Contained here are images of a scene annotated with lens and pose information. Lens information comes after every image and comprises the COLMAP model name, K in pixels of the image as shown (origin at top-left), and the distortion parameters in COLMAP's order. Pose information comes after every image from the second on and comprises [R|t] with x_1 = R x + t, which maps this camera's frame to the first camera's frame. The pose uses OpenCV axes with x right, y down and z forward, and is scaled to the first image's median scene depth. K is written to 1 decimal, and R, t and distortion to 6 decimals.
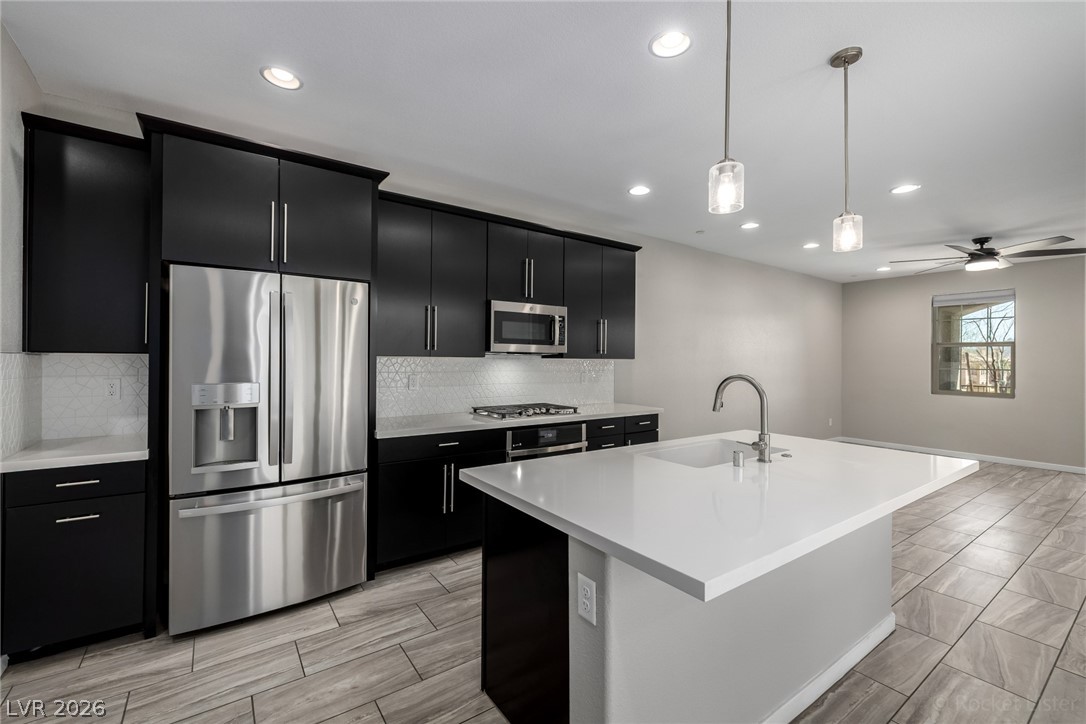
lens RADIAL K [[463.2, 0, 534.0], [0, 463.2, 360.1], [0, 0, 1]] dist [0.003914, -0.000077]
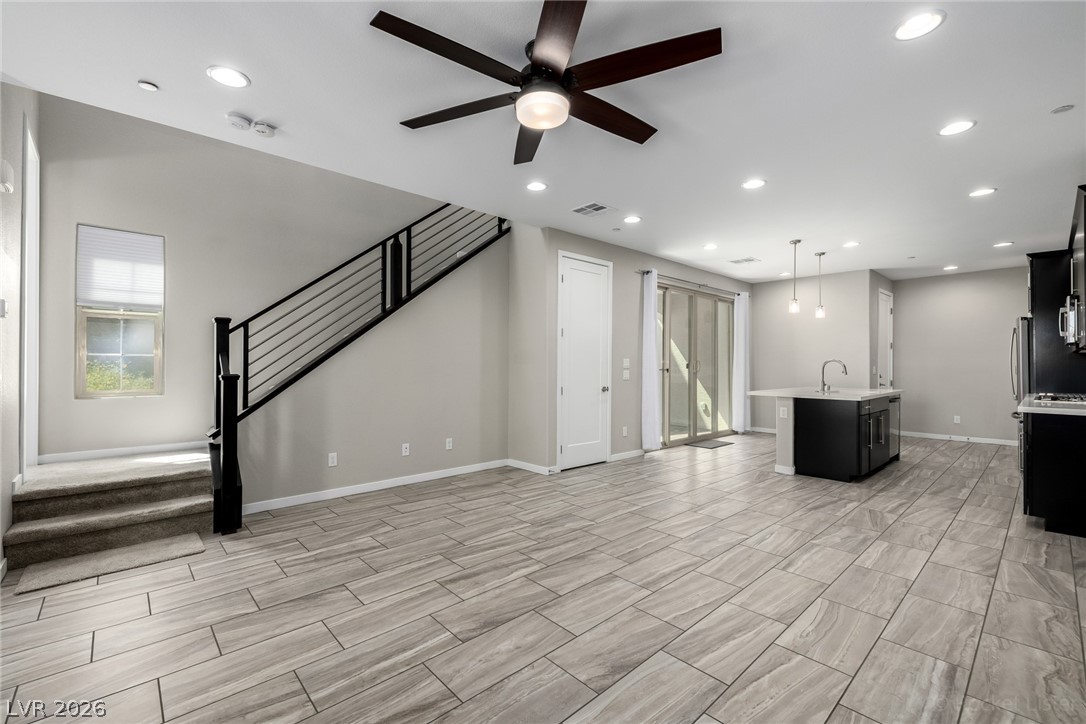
lens RADIAL K [[463.2, 0, 534.0], [0, 463.2, 360.1], [0, 0, 1]] dist [0.003914, -0.000077]
pose [[-0.992744, -0.015726, -0.119216, 1.465609], [-0.014690, 0.999846, -0.009560, 0.052814], [0.119348, -0.007740, -0.992822, 2.055613]]
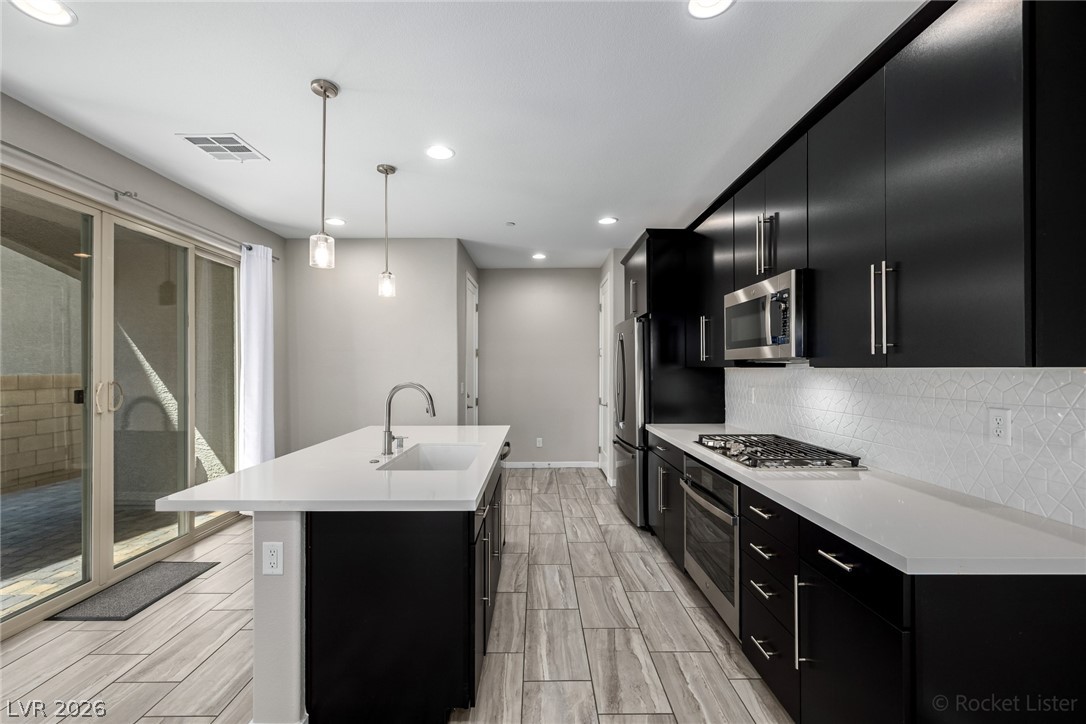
lens RADIAL K [[460.6, 0, 542.7], [0, 460.6, 366.0], [0, 0, 1]] dist [0.001913, 0.000093]
pose [[-0.565662, -0.010866, -0.824565, 0.736545], [-0.003660, 0.999936, -0.010666, 0.001292], [0.824629, -0.003015, -0.565666, 1.182876]]
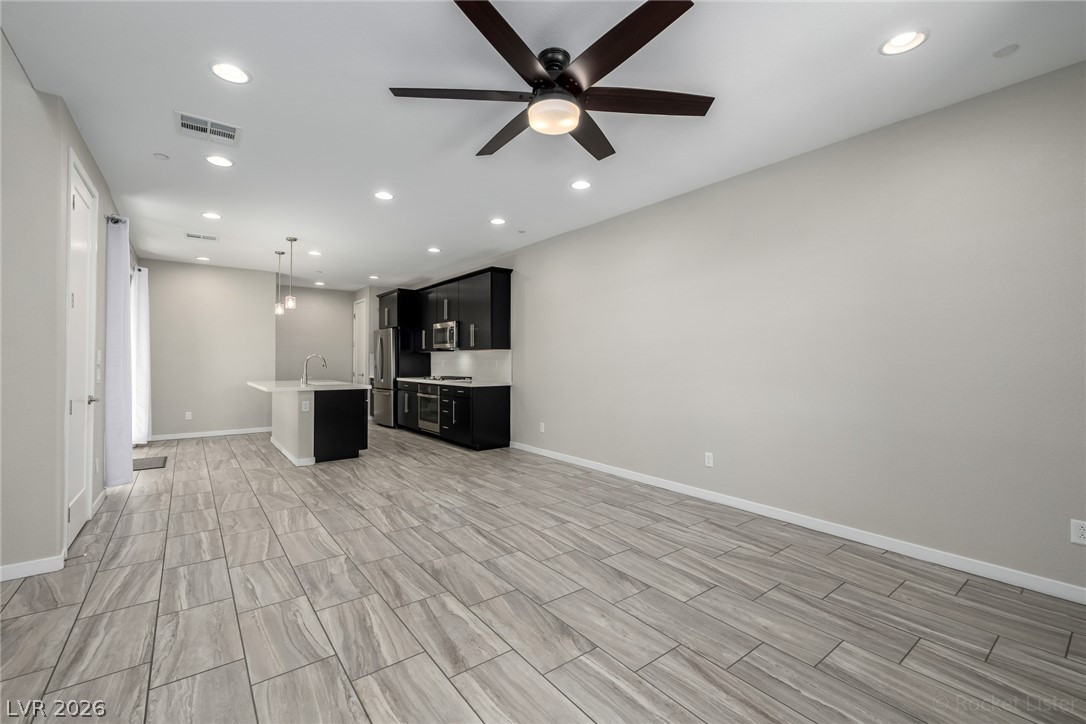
lens RADIAL K [[463.2, 0, 534.0], [0, 463.2, 360.1], [0, 0, 1]] dist [0.003914, -0.000077]
pose [[0.033870, -0.012810, -0.999344, 2.033195], [-0.003576, 0.999910, -0.012939, 0.060604], [0.999420, 0.004012, 0.033821, 1.381126]]
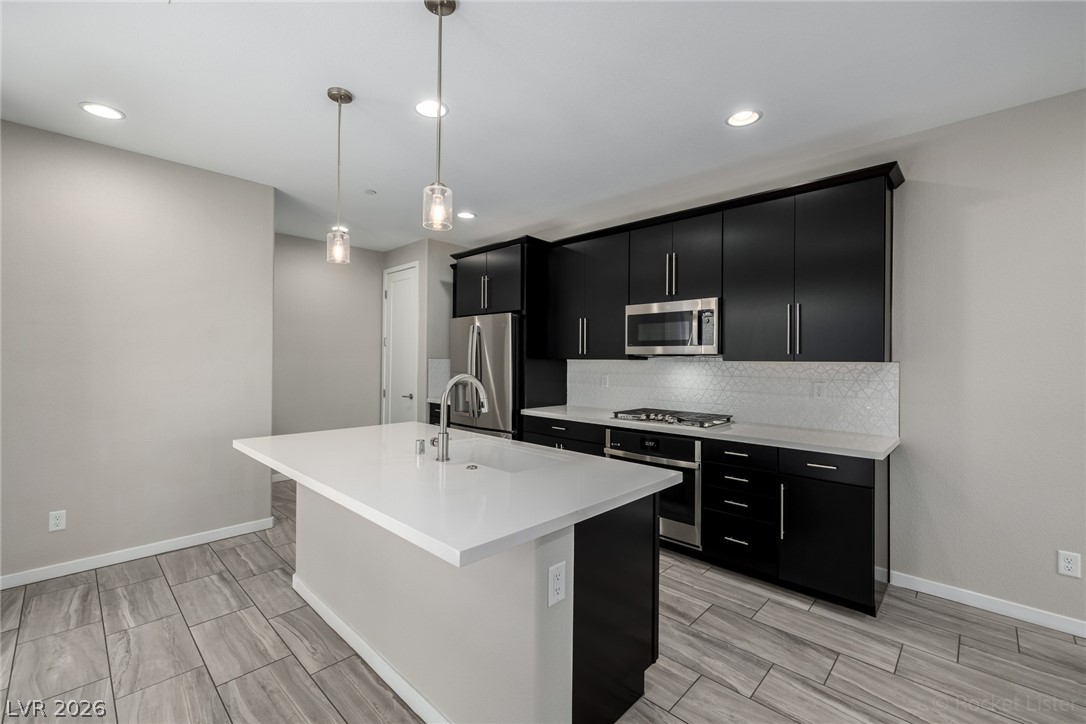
lens RADIAL K [[456.4, 0, 535.8], [0, 456.4, 357.2], [0, 0, 1]] dist [0.001494, 0.000133]
pose [[0.193949, -0.013502, -0.980919, 0.883612], [-0.009376, 0.999834, -0.015616, 0.006321], [0.980967, 0.012226, 0.193791, 0.596032]]
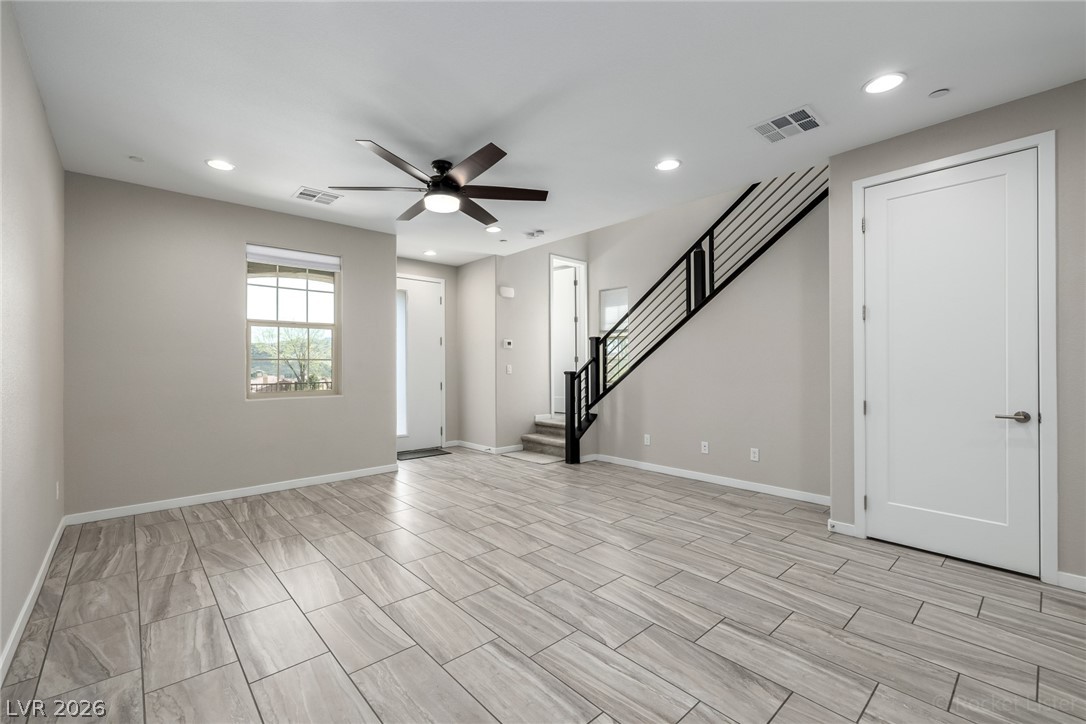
lens RADIAL K [[456.8, 0, 539.3], [0, 456.8, 362.0], [0, 0, 1]] dist [0.000765, 0.000028]
pose [[-0.123040, -0.005423, 0.992387, 0.392280], [0.003574, 0.999976, 0.005907, 0.038695], [-0.992395, 0.004273, -0.123017, 1.346164]]
